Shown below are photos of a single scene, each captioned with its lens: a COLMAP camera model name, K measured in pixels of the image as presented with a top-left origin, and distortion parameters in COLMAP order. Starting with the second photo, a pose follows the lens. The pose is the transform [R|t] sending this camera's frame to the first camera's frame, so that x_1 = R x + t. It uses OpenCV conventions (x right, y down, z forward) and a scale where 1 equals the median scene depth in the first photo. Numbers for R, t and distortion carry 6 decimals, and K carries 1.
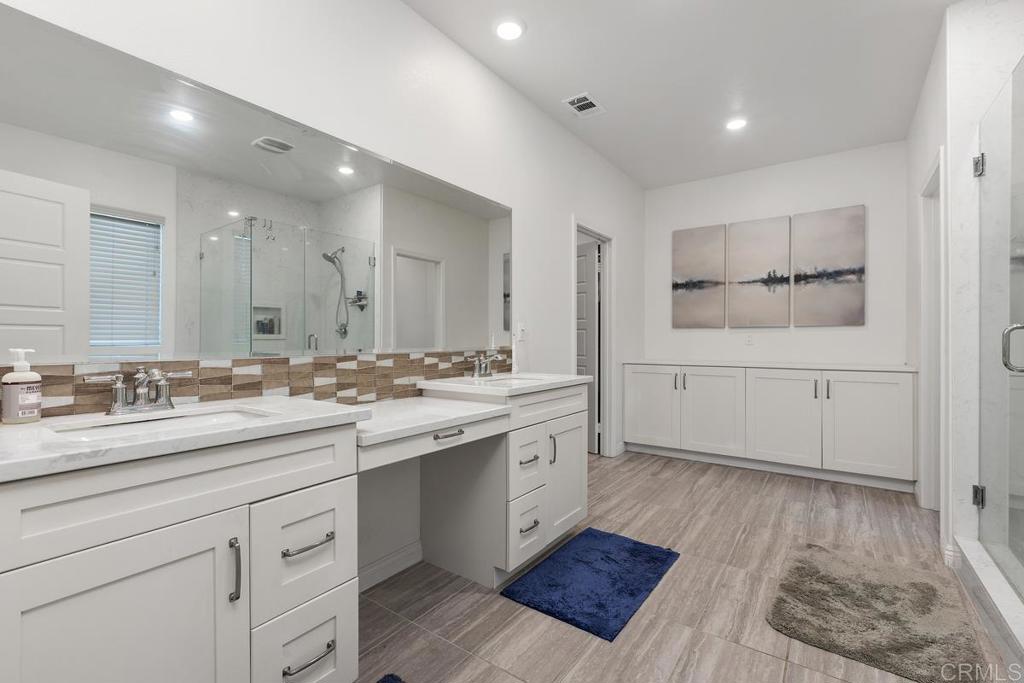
lens RADIAL K [[453.2, 0, 508.2], [0, 453.2, 338.6], [0, 0, 1]] dist [0.002312, -0.000589]
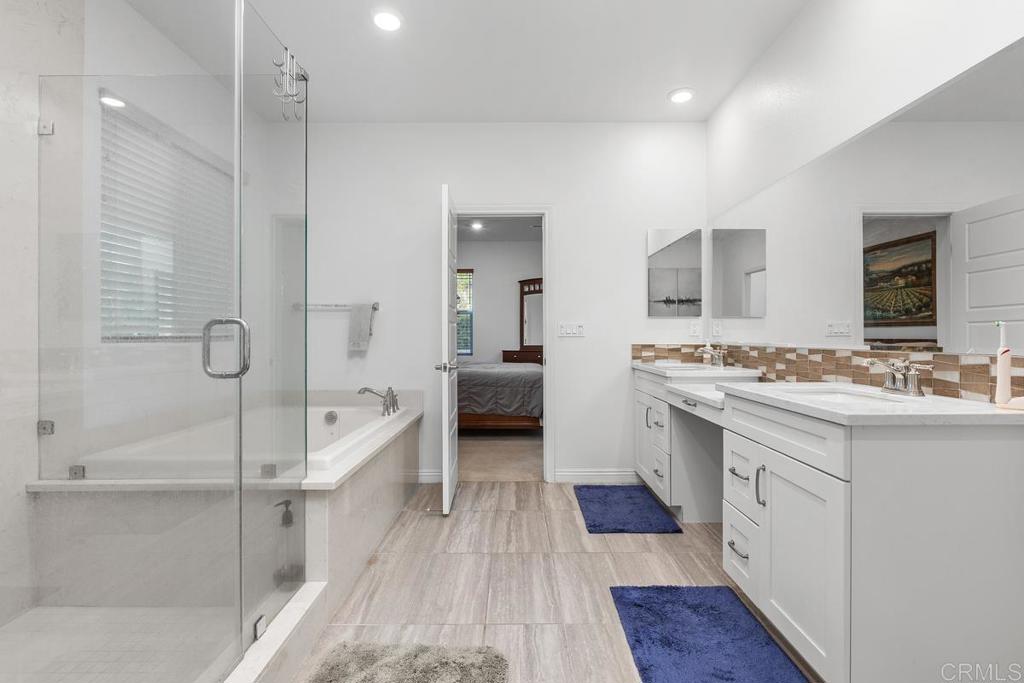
lens RADIAL K [[484.7, 0, 528.5], [0, 484.7, 336.7], [0, 0, 1]] dist [-0.003943, -0.002346]
pose [[-0.792377, -0.002817, -0.610025, 1.126873], [-0.002221, 0.999996, -0.001733, 0.010864], [0.610028, -0.000018, -0.792380, 1.800451]]
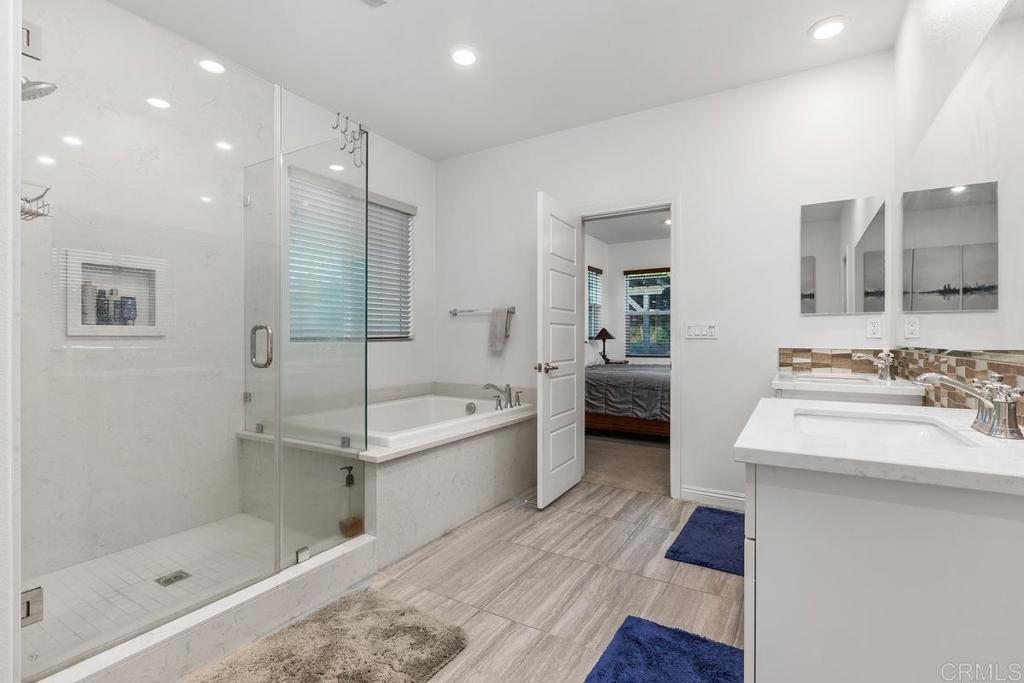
lens RADIAL K [[484.7, 0, 520.0], [0, 484.7, 339.6], [0, 0, 1]] dist [-0.003943, -0.002346]
pose [[-0.994315, -0.004505, -0.106385, 0.585597], [-0.004972, 0.999979, 0.004127, 0.006551], [0.106364, 0.004632, -0.994316, 2.028326]]
